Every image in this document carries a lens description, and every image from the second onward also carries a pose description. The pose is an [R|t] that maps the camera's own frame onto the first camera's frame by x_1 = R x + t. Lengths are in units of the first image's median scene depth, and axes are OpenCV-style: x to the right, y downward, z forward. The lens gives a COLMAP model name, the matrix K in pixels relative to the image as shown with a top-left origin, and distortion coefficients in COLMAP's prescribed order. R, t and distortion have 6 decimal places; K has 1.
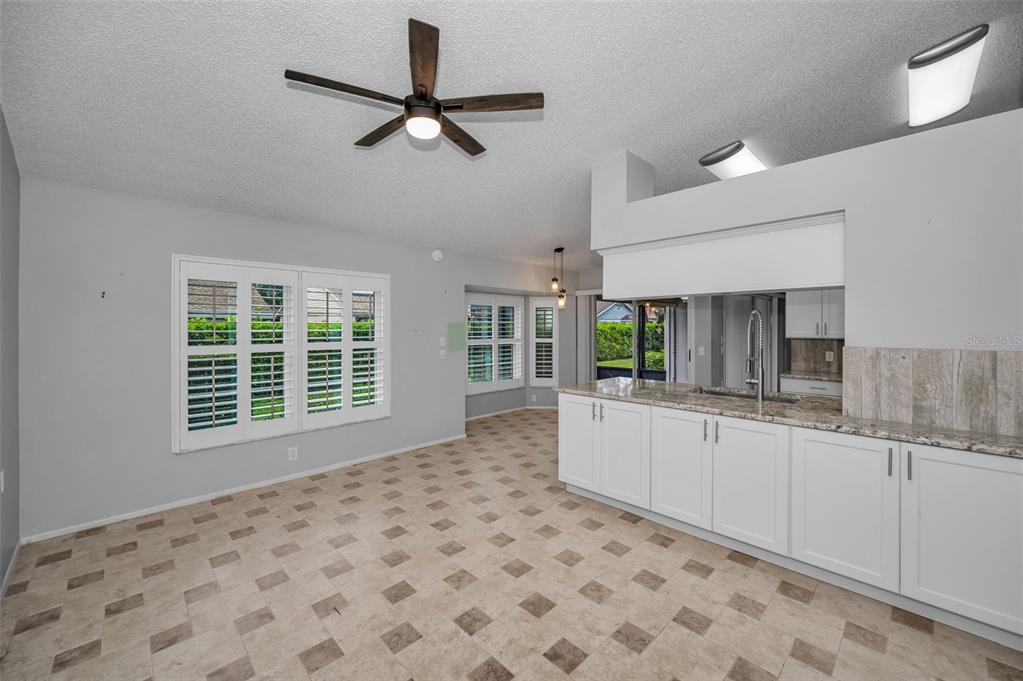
lens RADIAL K [[404.4, 0, 518.1], [0, 404.4, 330.3], [0, 0, 1]] dist [0.001305, -0.000042]
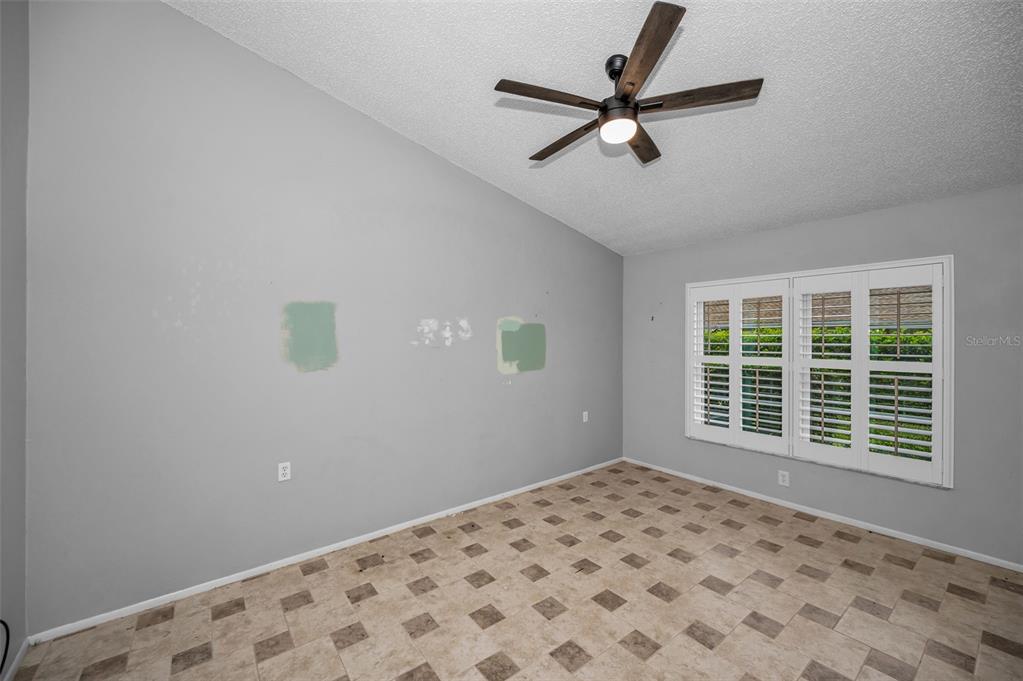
lens RADIAL K [[404.4, 0, 518.2], [0, 404.4, 340.3], [0, 0, 1]] dist [0.001305, -0.000042]
pose [[-0.102625, 0.000399, -0.994720, 0.462429], [-0.013695, 0.999905, 0.001814, -0.001427], [0.994626, 0.013809, -0.102610, 0.545287]]
